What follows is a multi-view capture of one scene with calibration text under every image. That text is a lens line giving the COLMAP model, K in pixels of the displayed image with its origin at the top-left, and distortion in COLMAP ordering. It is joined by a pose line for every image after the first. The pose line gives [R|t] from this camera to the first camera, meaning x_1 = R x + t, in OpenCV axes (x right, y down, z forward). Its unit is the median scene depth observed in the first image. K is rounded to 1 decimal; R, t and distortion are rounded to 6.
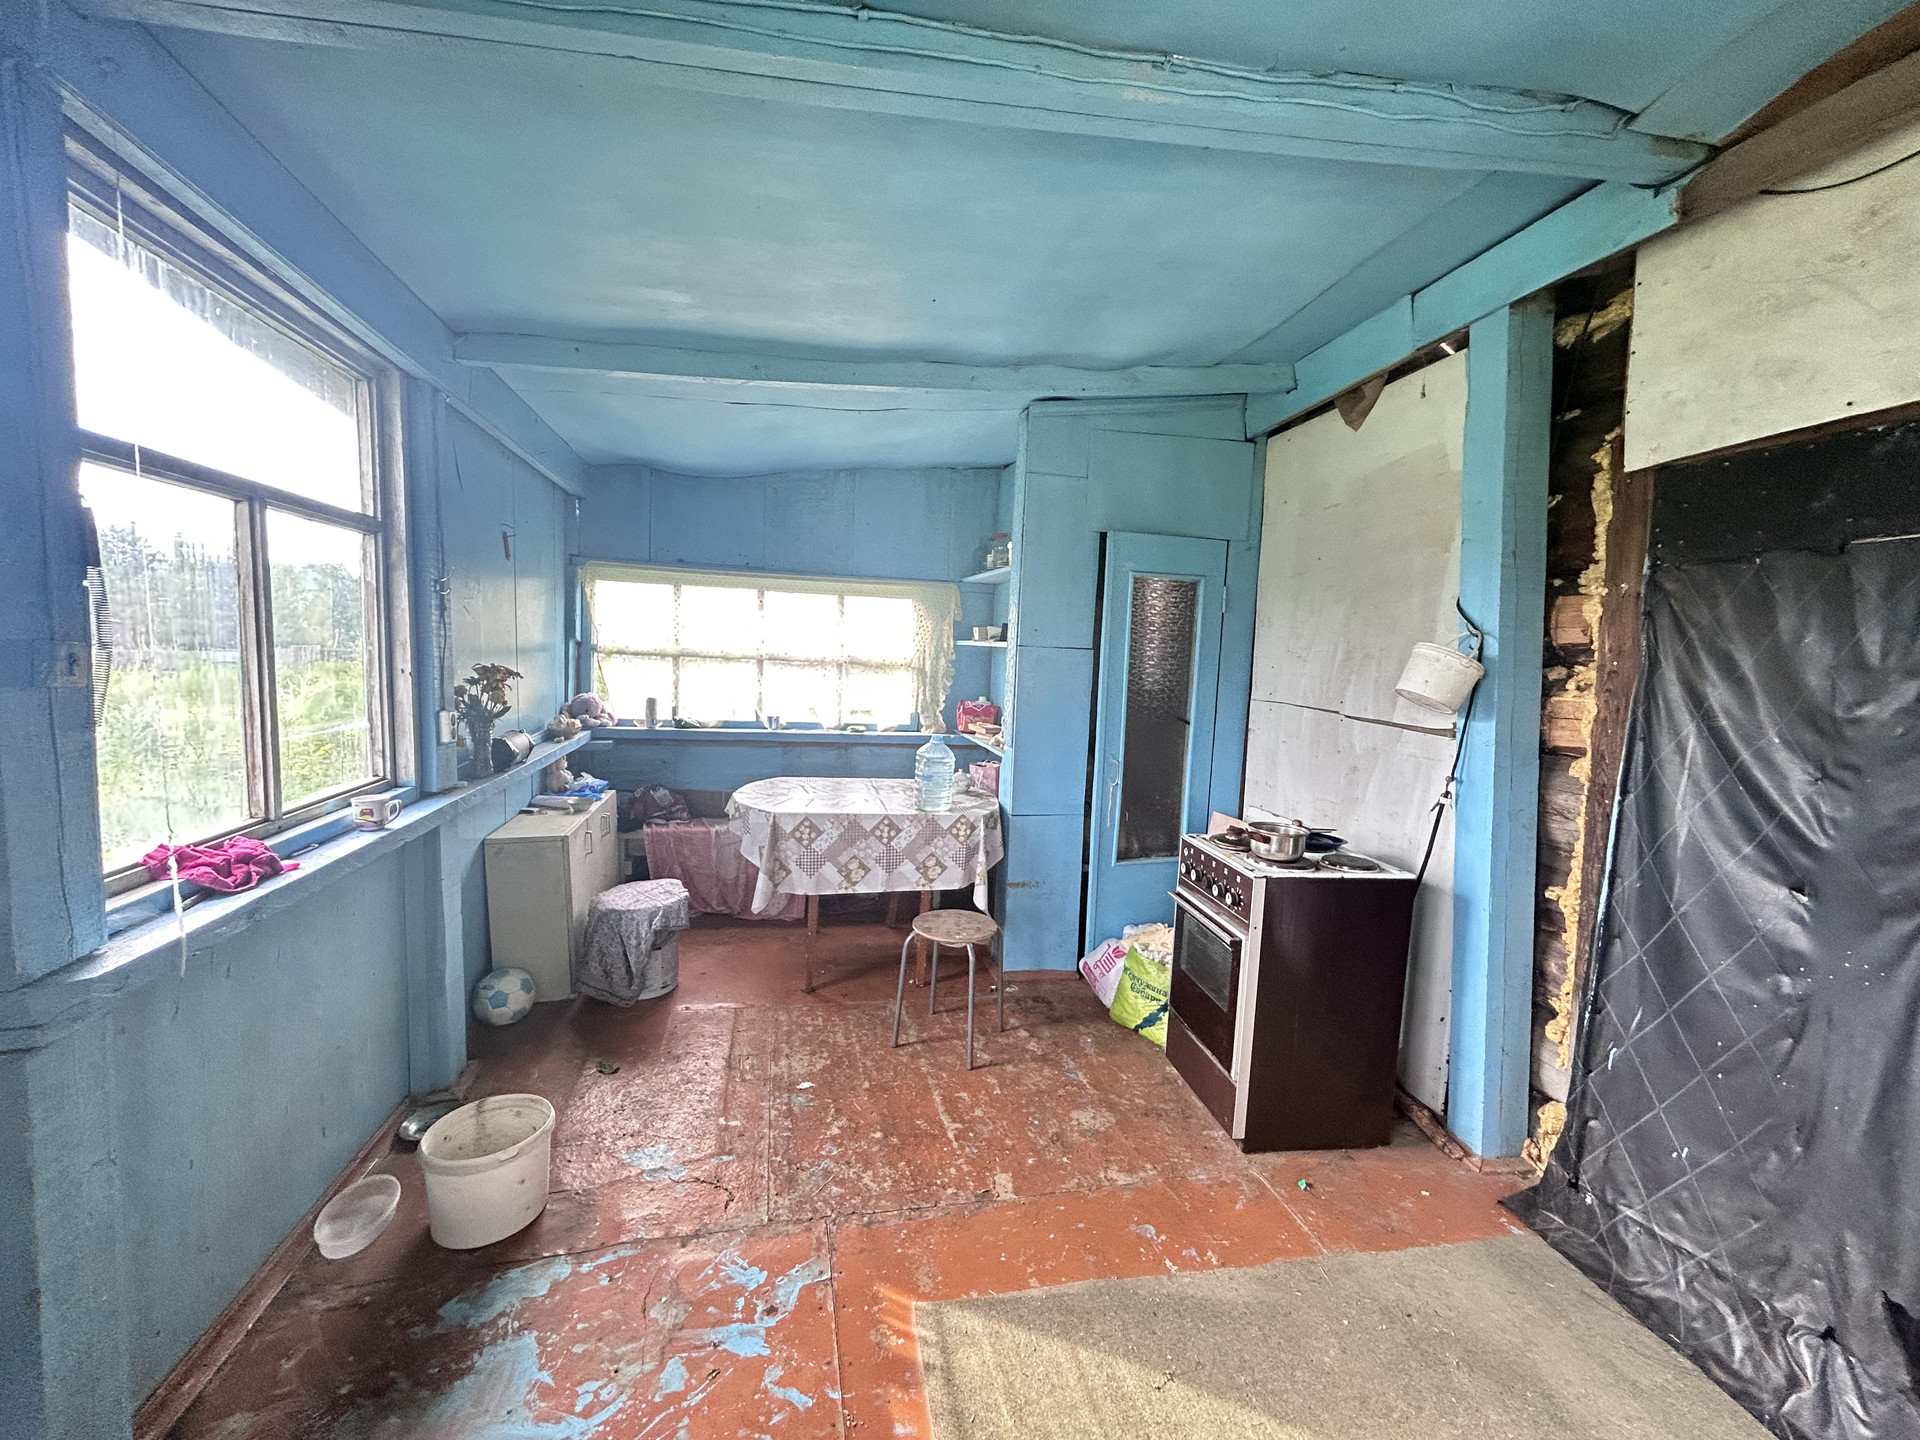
lens RADIAL K [[780.8, 0, 960.0], [0, 780.8, 720.0], [0, 0, 1]] dist [-0.011874, 0.008520]
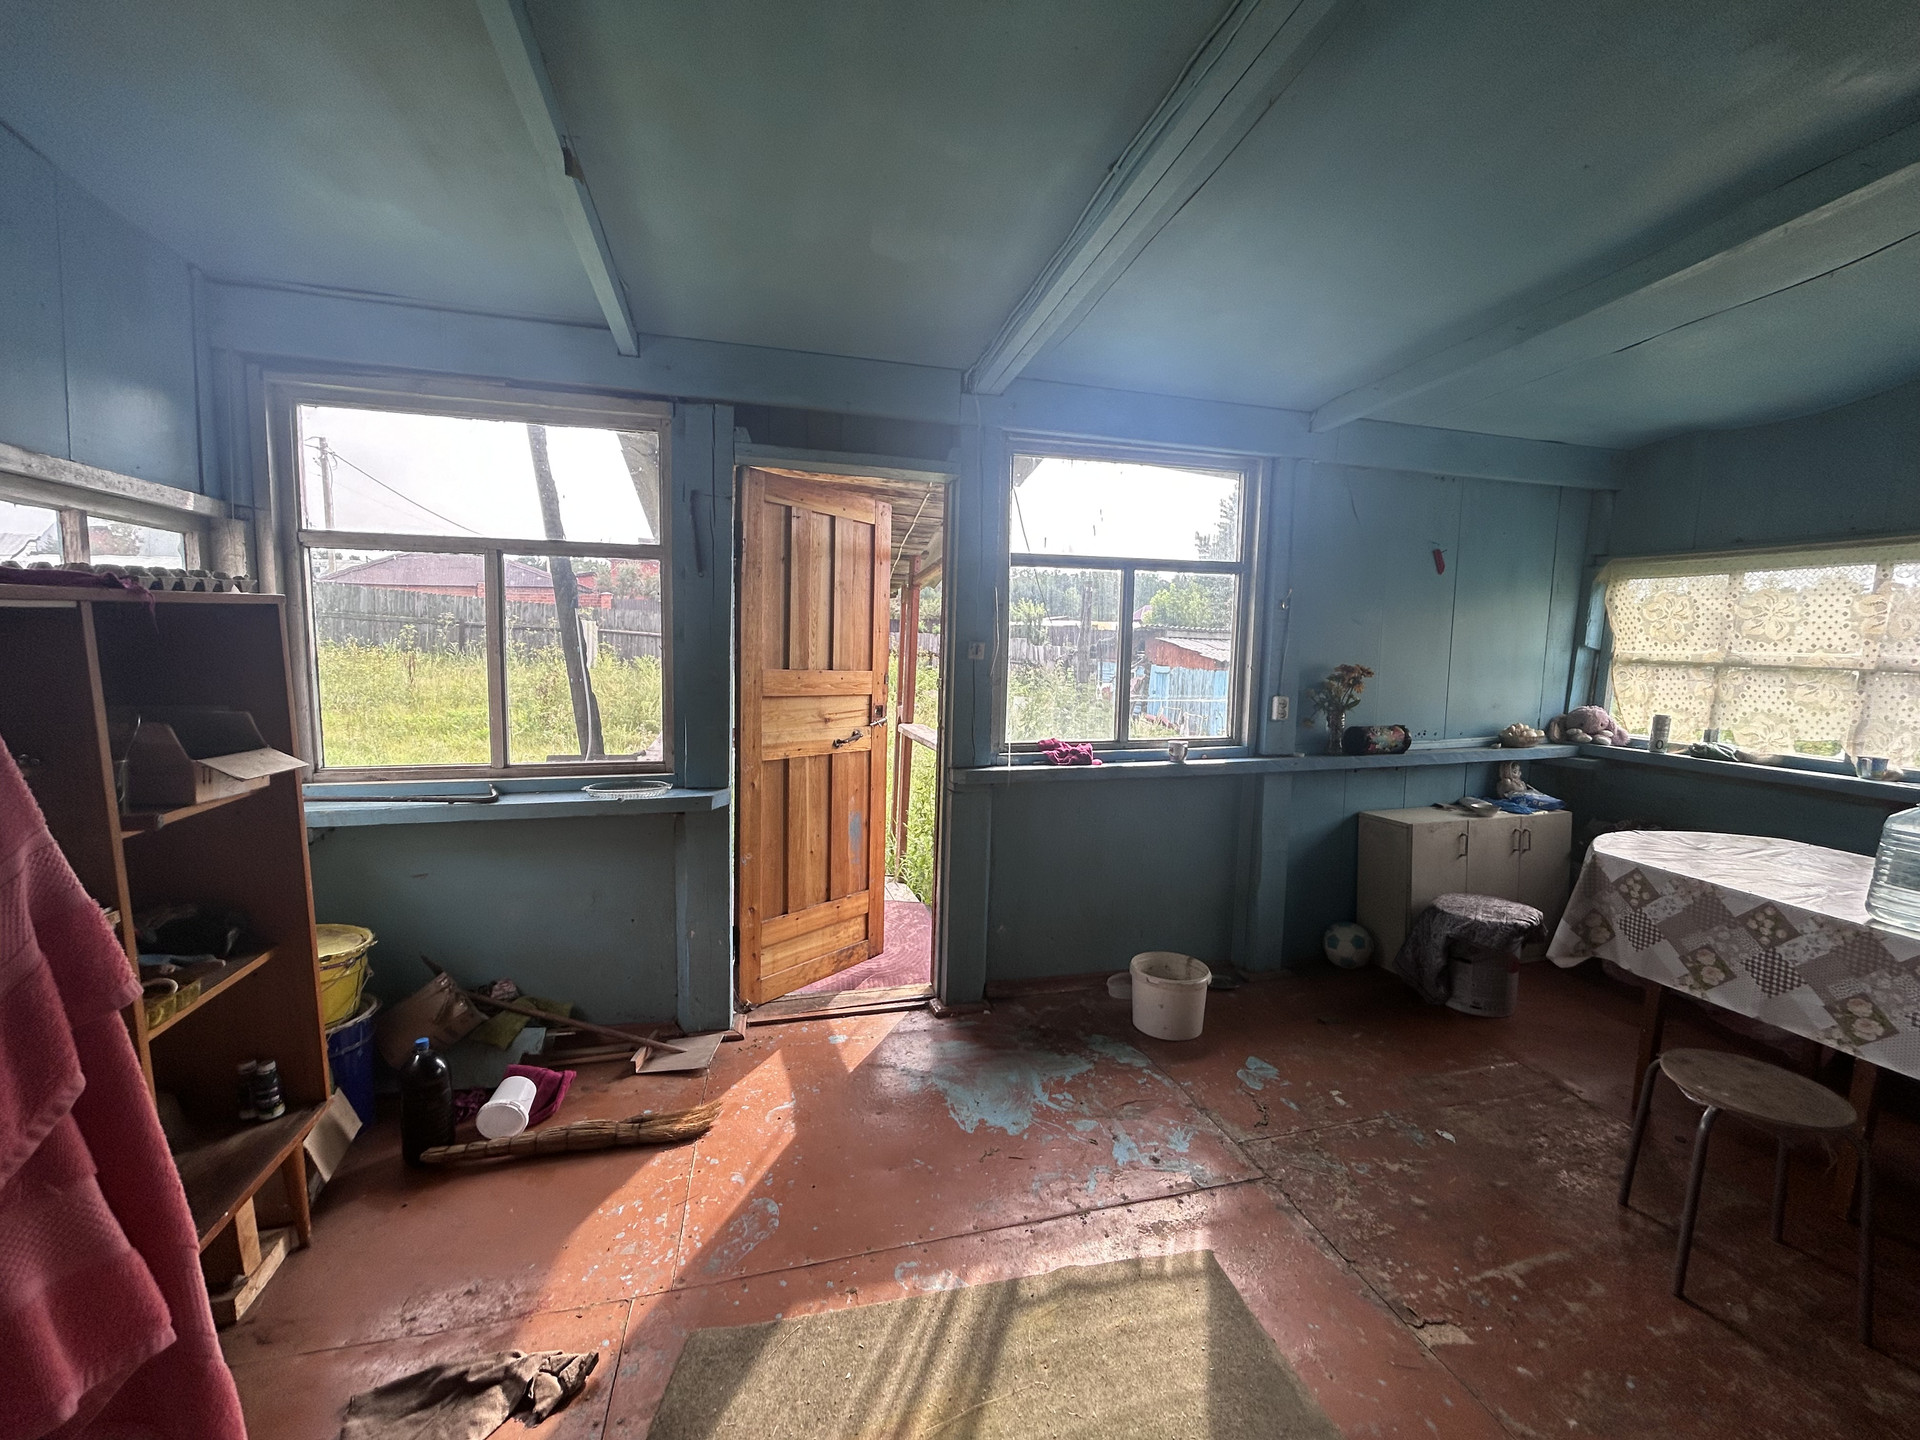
lens RADIAL K [[780.8, 0, 960.0], [0, 780.8, 720.0], [0, 0, 1]] dist [-0.011874, 0.008520]
pose [[0.041916, 0.063325, -0.997112, 0.511277], [-0.104673, 0.992776, 0.058649, 0.005994], [0.993623, 0.101913, 0.048241, 0.295477]]
